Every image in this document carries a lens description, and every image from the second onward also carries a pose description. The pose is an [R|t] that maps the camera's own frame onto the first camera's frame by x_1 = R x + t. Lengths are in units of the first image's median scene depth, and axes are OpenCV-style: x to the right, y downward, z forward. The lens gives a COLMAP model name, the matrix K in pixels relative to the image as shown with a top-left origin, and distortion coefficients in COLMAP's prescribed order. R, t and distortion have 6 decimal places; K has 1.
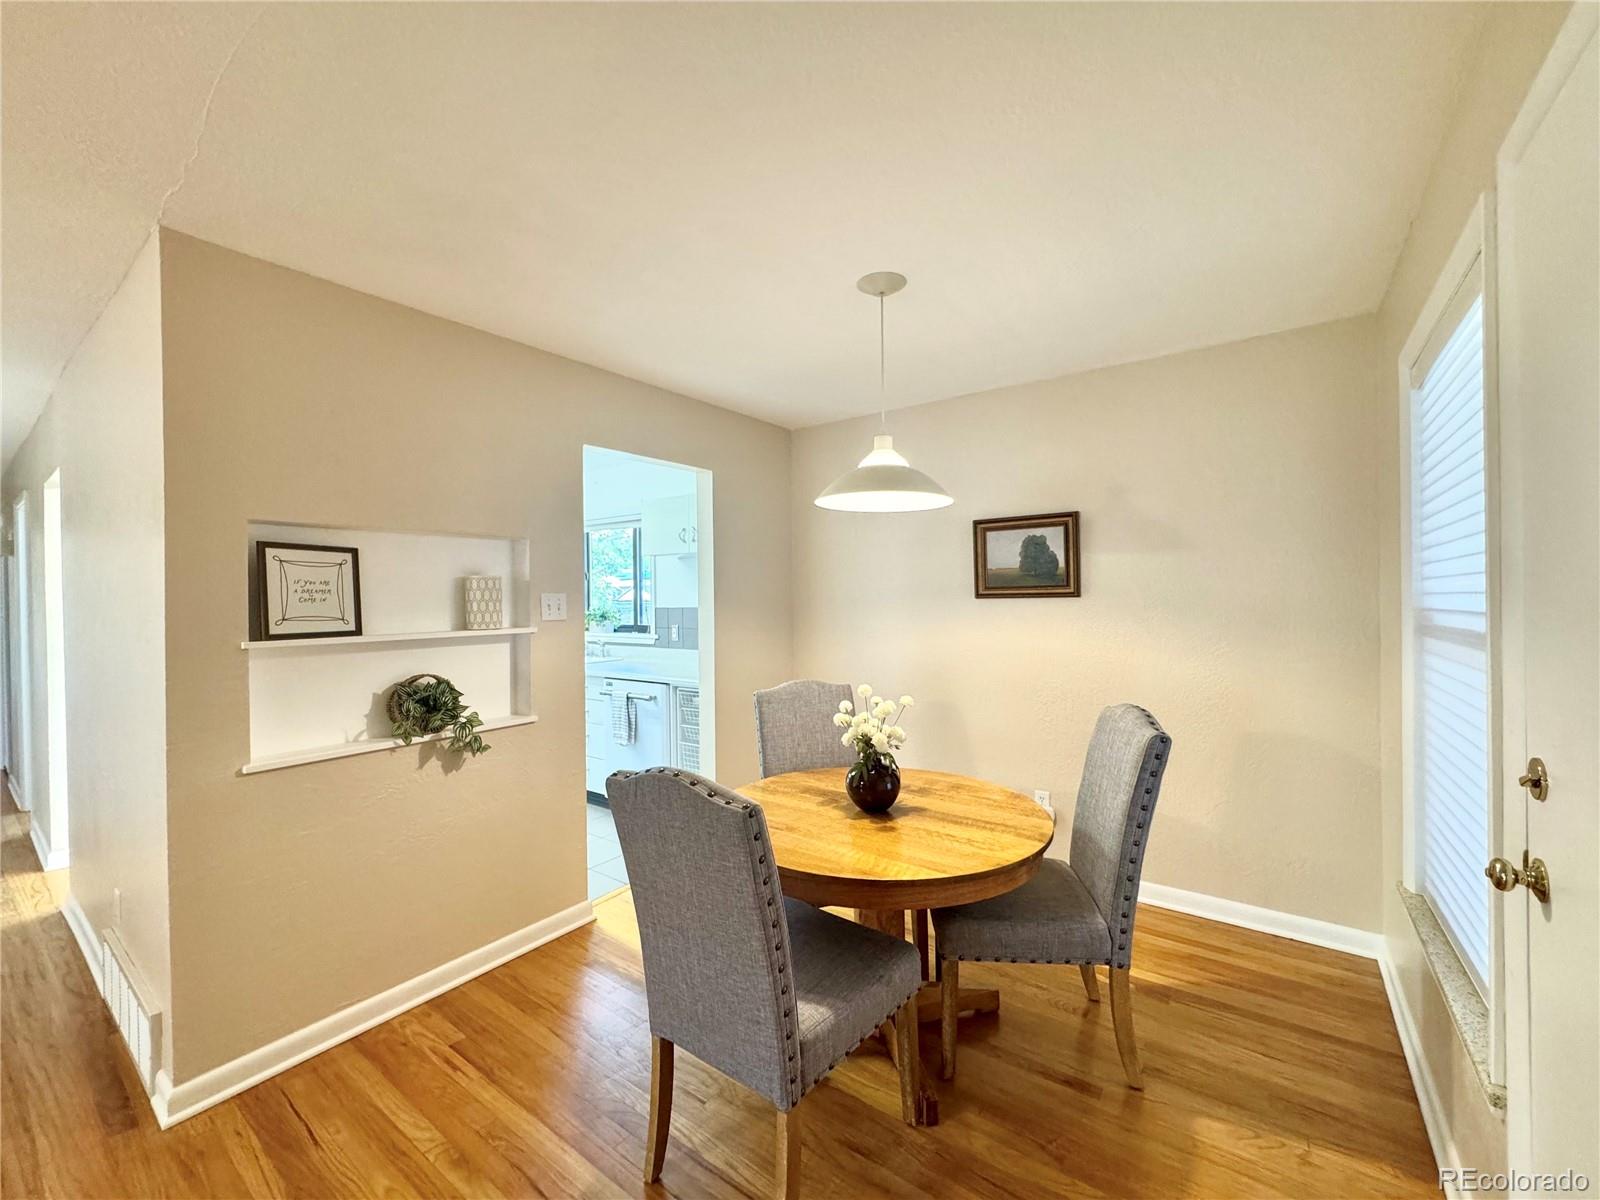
lens RADIAL K [[637.8, 0, 800.0], [0, 637.8, 600.0], [0, 0, 1]] dist [-0.000247, -0.000032]
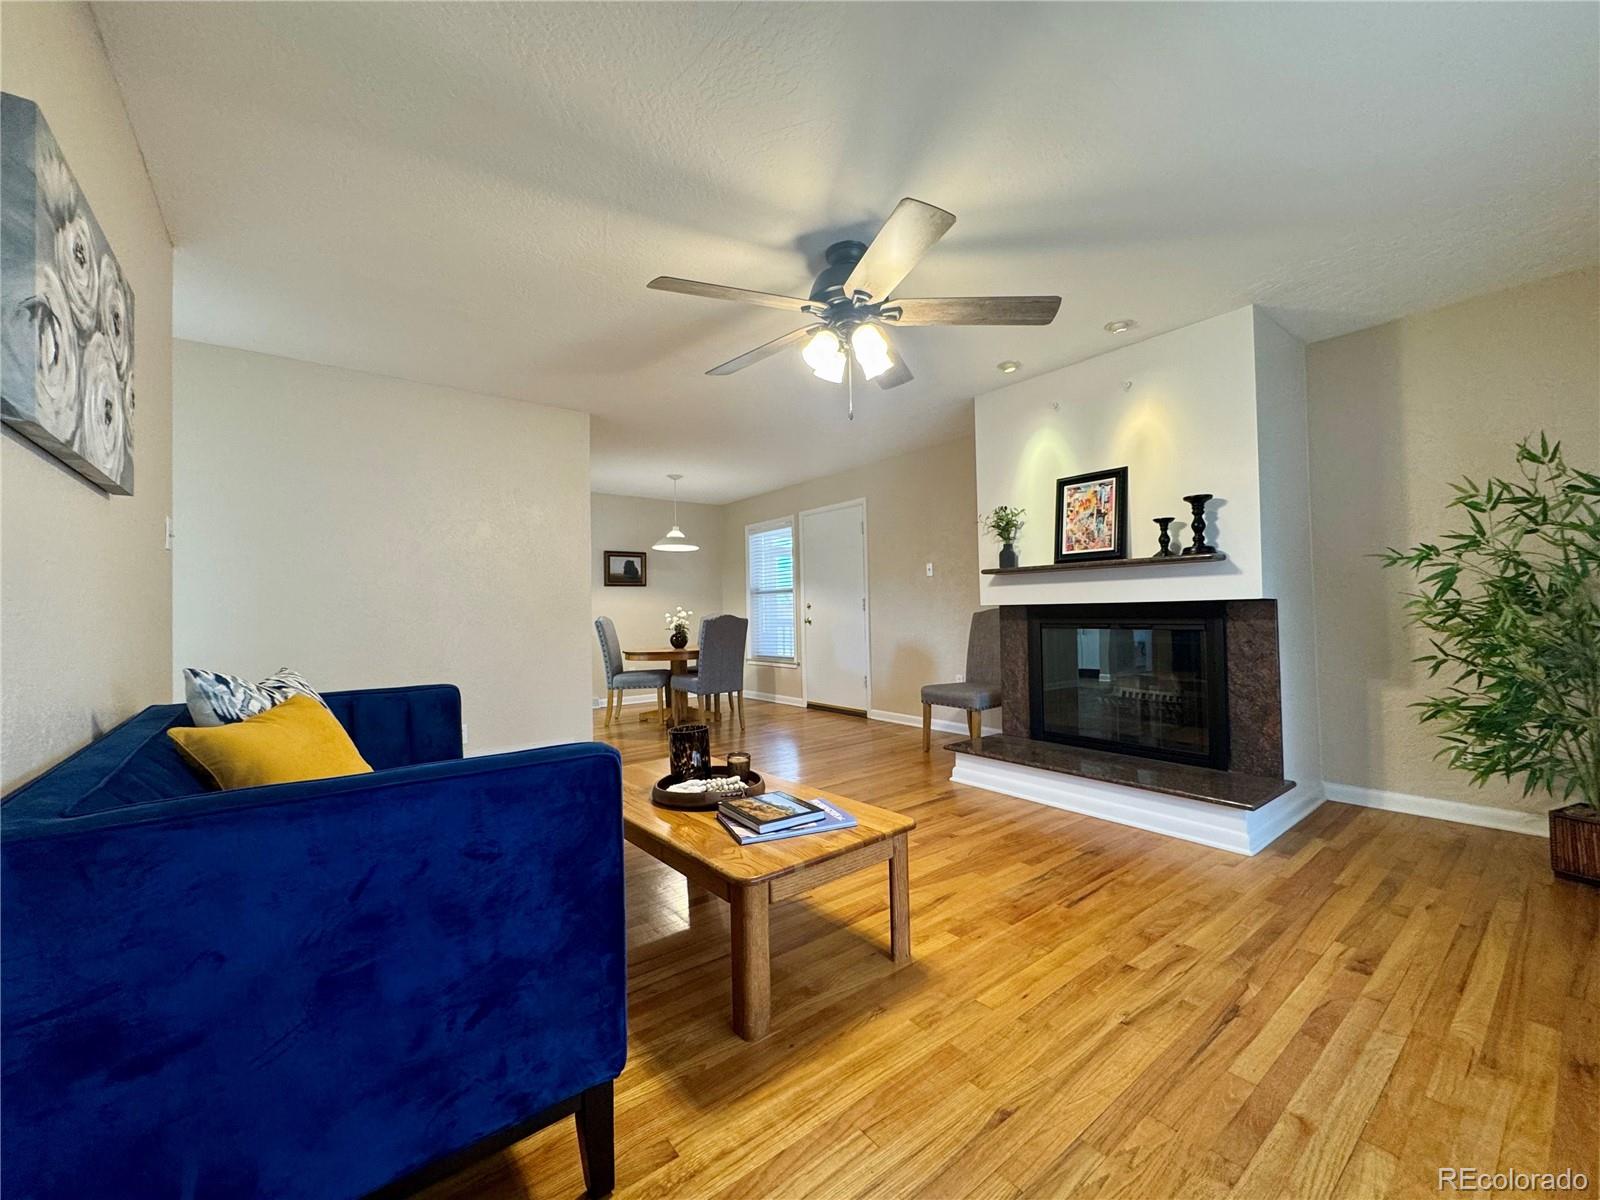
lens RADIAL K [[637.8, 0, 800.0], [0, 637.8, 600.0], [0, 0, 1]] dist [-0.000247, -0.000032]
pose [[0.270255, 0.026176, 0.962433, -1.802441], [0.017312, 0.999337, -0.032041, 0.138882], [-0.962633, 0.025321, 0.269622, -0.257008]]
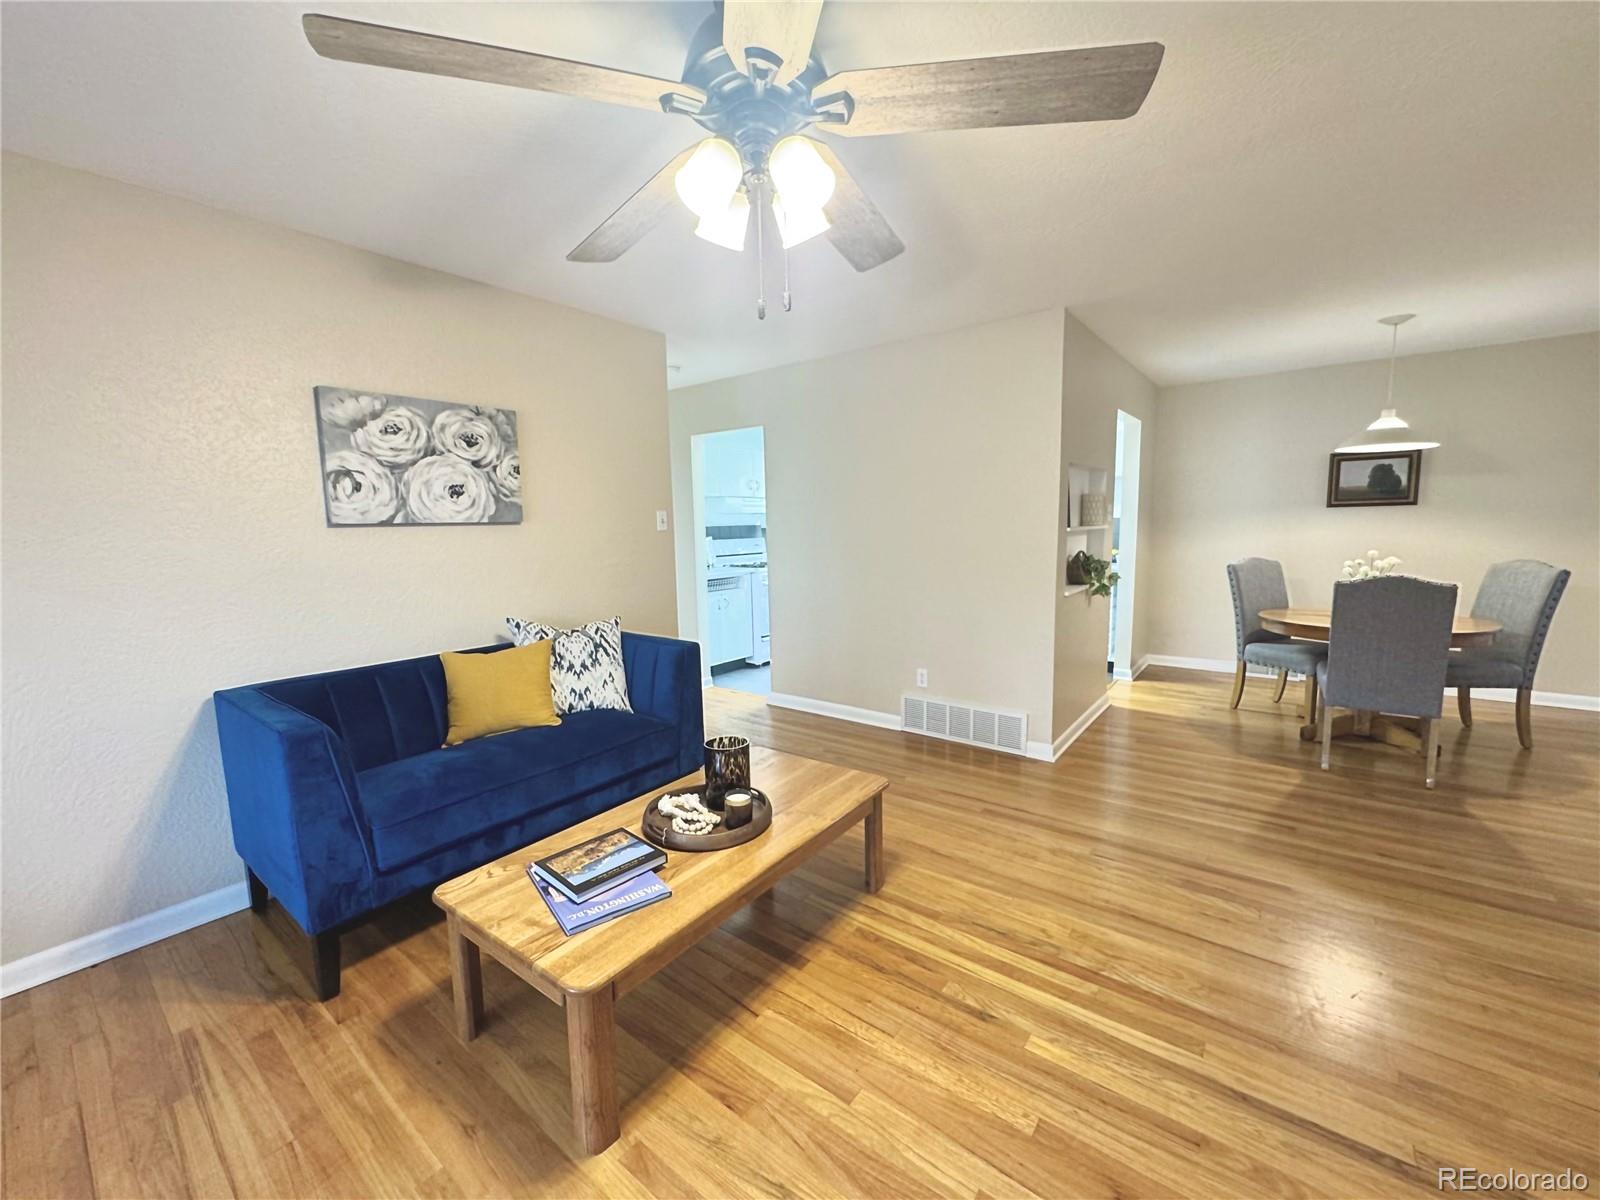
lens RADIAL K [[643.1, 0, 800.0], [0, 643.1, 600.0], [0, 0, 1]] dist [-0.004266, -0.000325]
pose [[0.999587, -0.003150, -0.028574, -0.985705], [0.006407, 0.993389, 0.114618, 0.035797], [0.028024, -0.114754, 0.992999, -0.582563]]
